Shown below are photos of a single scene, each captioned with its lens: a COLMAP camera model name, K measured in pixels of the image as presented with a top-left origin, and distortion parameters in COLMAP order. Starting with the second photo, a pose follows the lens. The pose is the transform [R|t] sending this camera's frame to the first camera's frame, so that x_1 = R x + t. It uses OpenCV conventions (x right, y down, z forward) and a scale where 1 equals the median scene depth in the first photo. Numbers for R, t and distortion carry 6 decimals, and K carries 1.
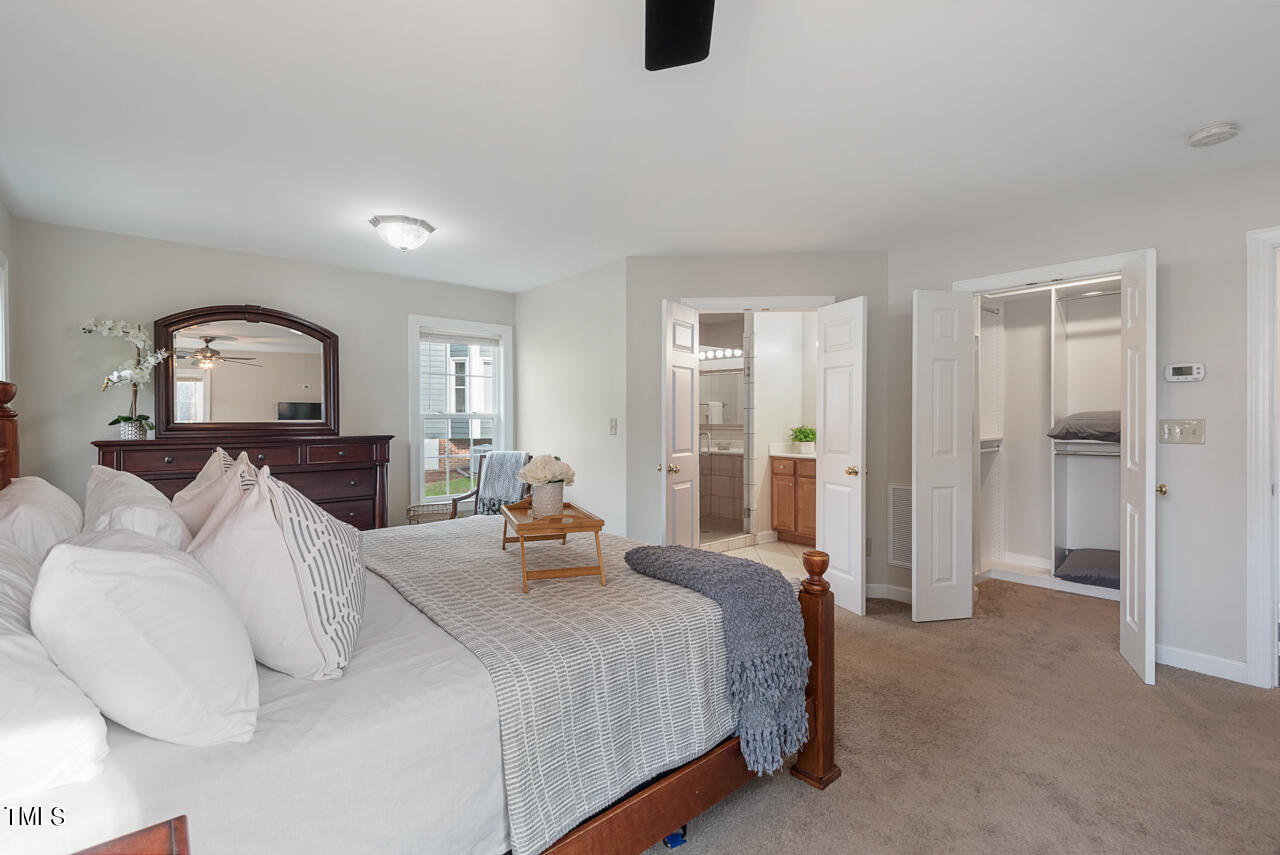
lens RADIAL K [[576.7, 0, 640.2], [0, 576.7, 419.8], [0, 0, 1]] dist [0.031999, -0.020894]
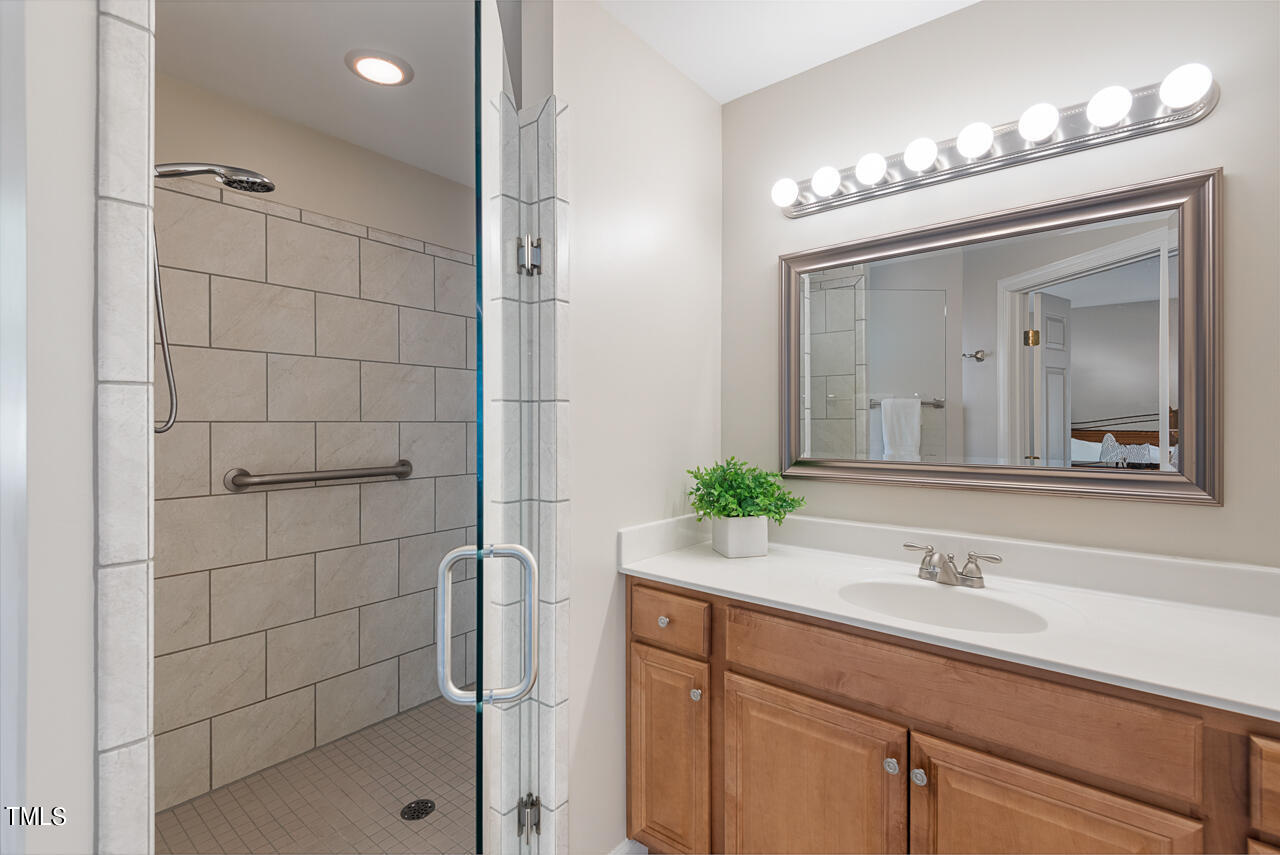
lens RADIAL K [[576.7, 0, 640.2], [0, 576.7, 419.8], [0, 0, 1]] dist [0.031999, -0.020894]
pose [[0.981059, 0.001778, 0.193701, 0.178016], [0.001190, 0.999884, -0.015206, -0.007588], [-0.193705, 0.015149, 0.980943, 0.718896]]
